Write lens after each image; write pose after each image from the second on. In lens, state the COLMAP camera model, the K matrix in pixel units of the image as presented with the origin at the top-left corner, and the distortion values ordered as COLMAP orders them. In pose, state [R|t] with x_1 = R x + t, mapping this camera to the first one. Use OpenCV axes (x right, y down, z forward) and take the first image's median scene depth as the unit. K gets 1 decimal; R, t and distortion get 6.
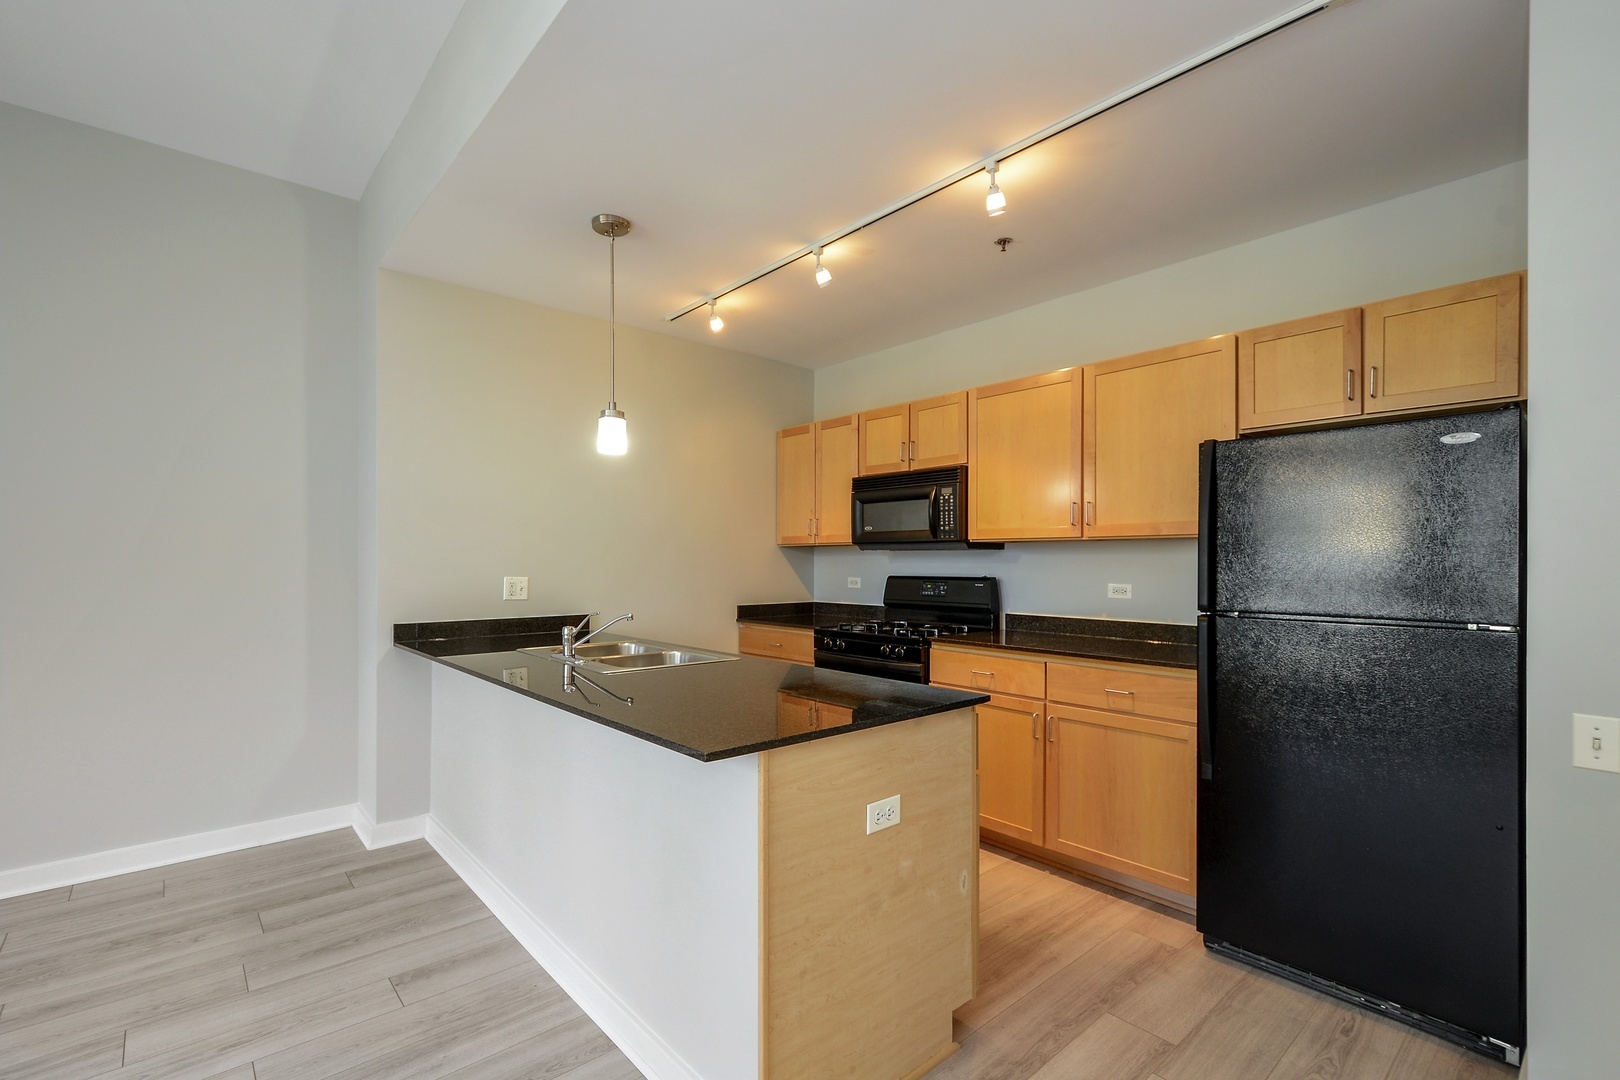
lens RADIAL K [[729.2, 0, 805.4], [0, 729.2, 560.0], [0, 0, 1]] dist [0.007169, 0.000142]
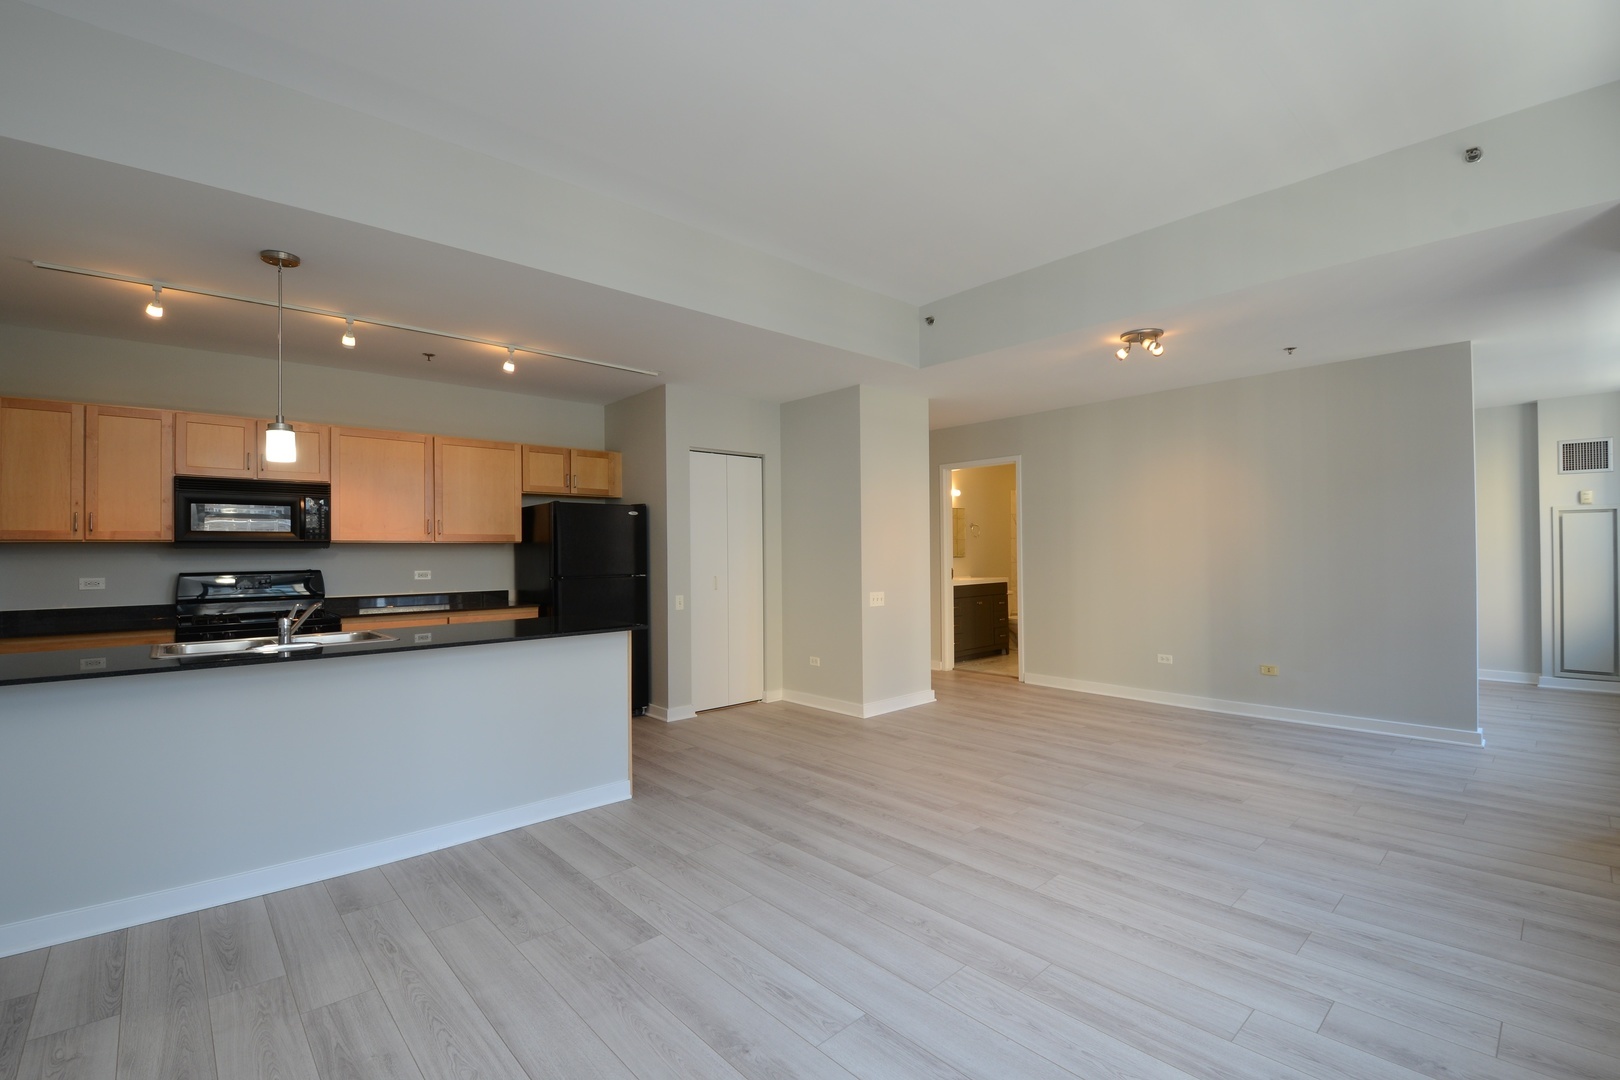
lens RADIAL K [[707.7, 0, 832.1], [0, 707.7, 548.4], [0, 0, 1]] dist [0.001890, -0.018682]
pose [[-0.039825, 0.005240, 0.999193, -1.064240], [0.008222, 0.999954, -0.004916, -0.000618], [-0.999173, 0.008020, -0.039866, 0.160181]]
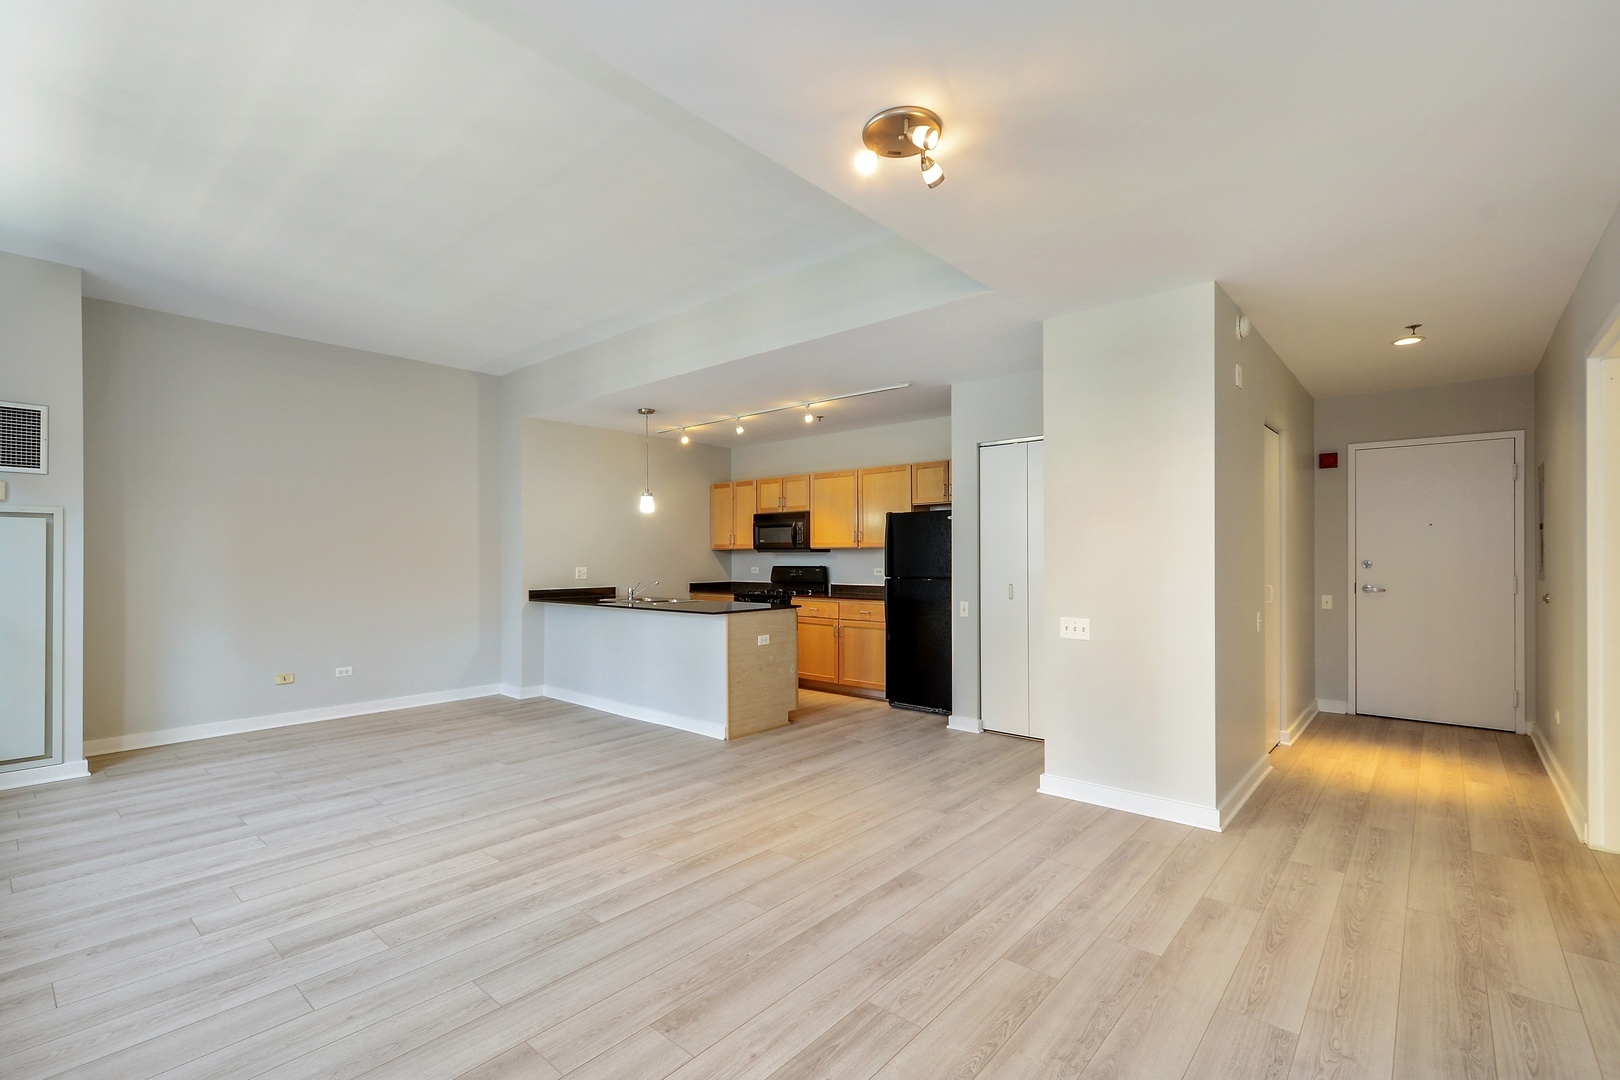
lens RADIAL K [[729.2, 0, 805.4], [0, 729.2, 560.0], [0, 0, 1]] dist [0.007169, 0.000142]
pose [[0.991007, -0.005430, 0.133697, -0.063028], [0.004586, 0.999968, 0.006618, -0.006503], [-0.133729, -0.005946, 0.991000, -1.009445]]
